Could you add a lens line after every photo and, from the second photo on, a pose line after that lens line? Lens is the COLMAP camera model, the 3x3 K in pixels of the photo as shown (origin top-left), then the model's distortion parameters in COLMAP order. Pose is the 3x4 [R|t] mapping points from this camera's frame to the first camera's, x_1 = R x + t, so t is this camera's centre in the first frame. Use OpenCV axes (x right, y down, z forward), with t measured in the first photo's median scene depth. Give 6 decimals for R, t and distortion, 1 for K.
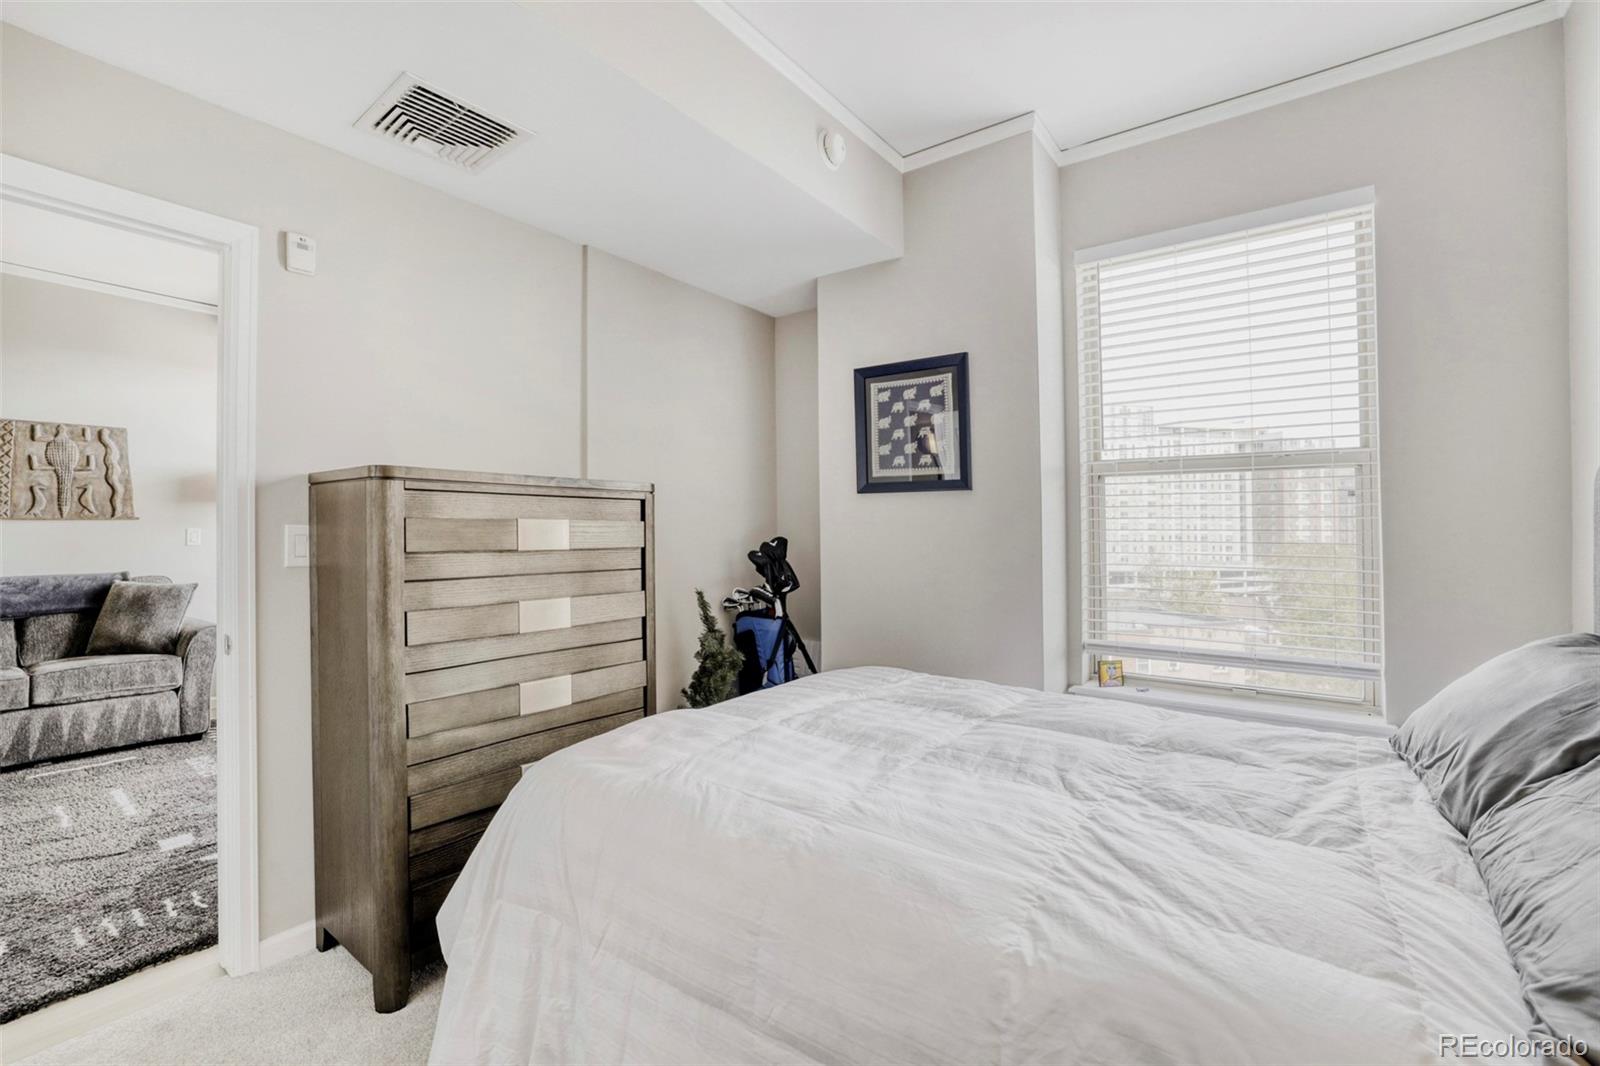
lens RADIAL K [[686.2, 0, 772.5], [0, 686.2, 534.4], [0, 0, 1]] dist [-0.054357, 0.018023]
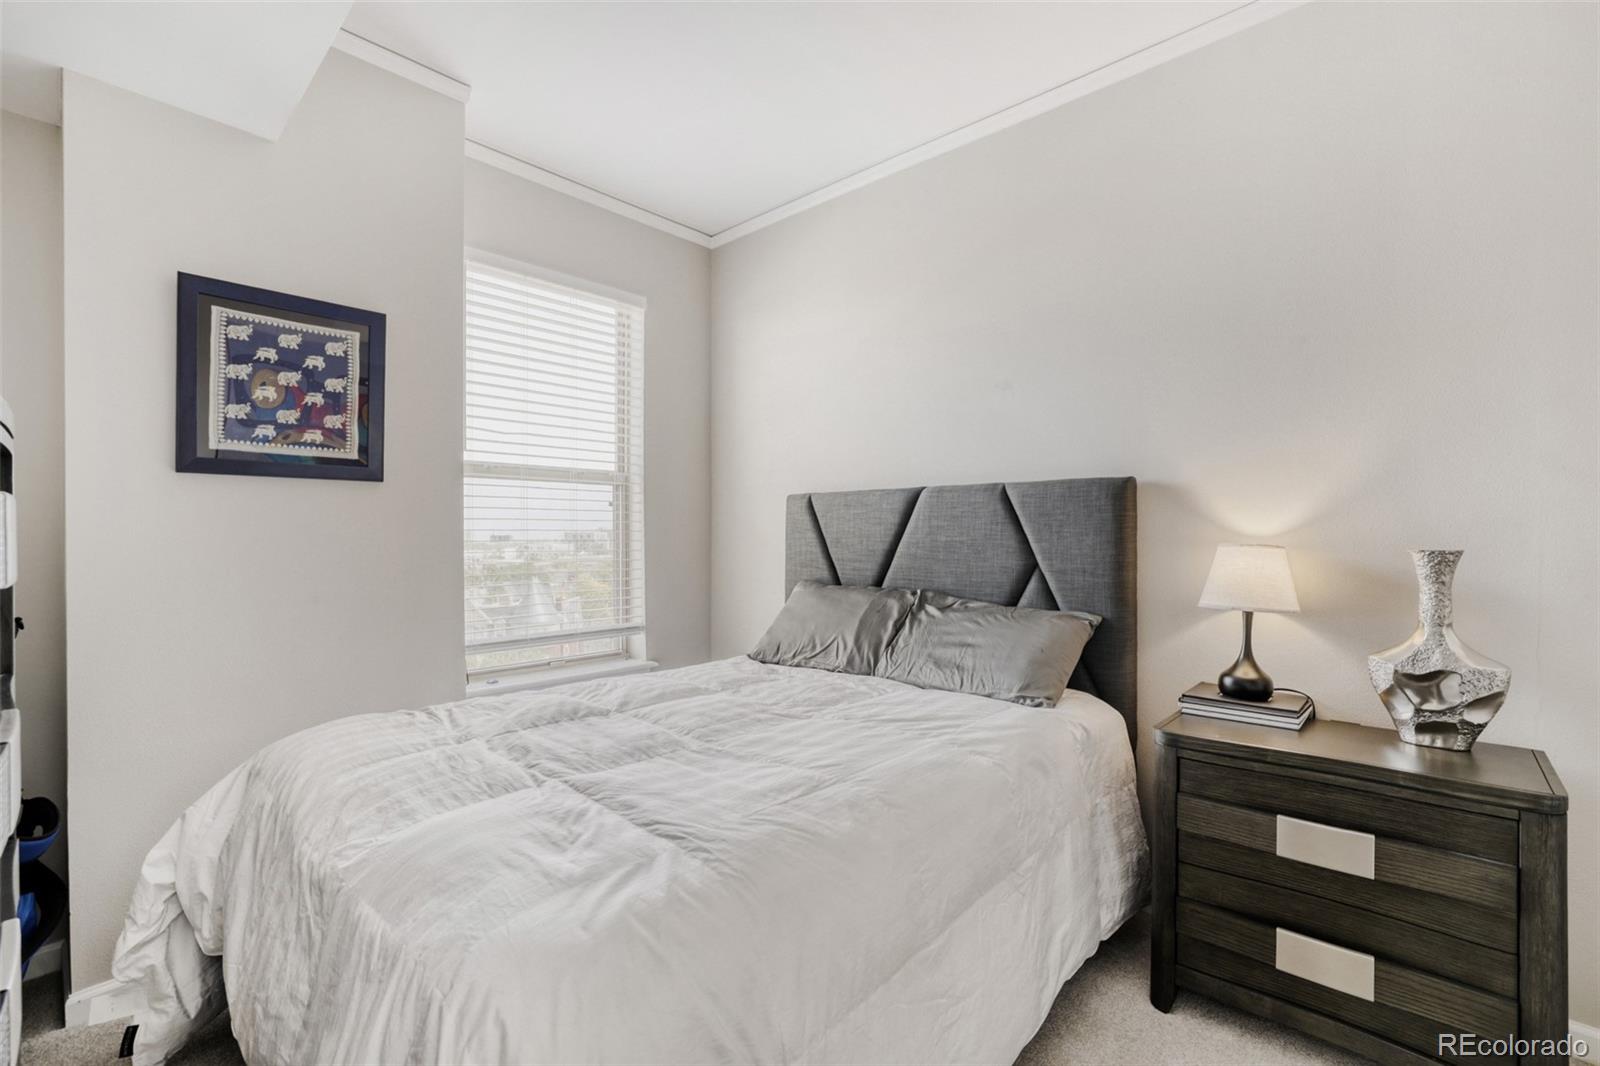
lens RADIAL K [[698.5, 0, 800.0], [0, 698.5, 533.0], [0, 0, 1]] dist [-0.053169, 0.020150]
pose [[0.093343, -0.004540, 0.995624, -0.492207], [0.006560, 0.999971, 0.003945, -0.003346], [-0.995612, 0.006163, 0.093370, 0.425337]]
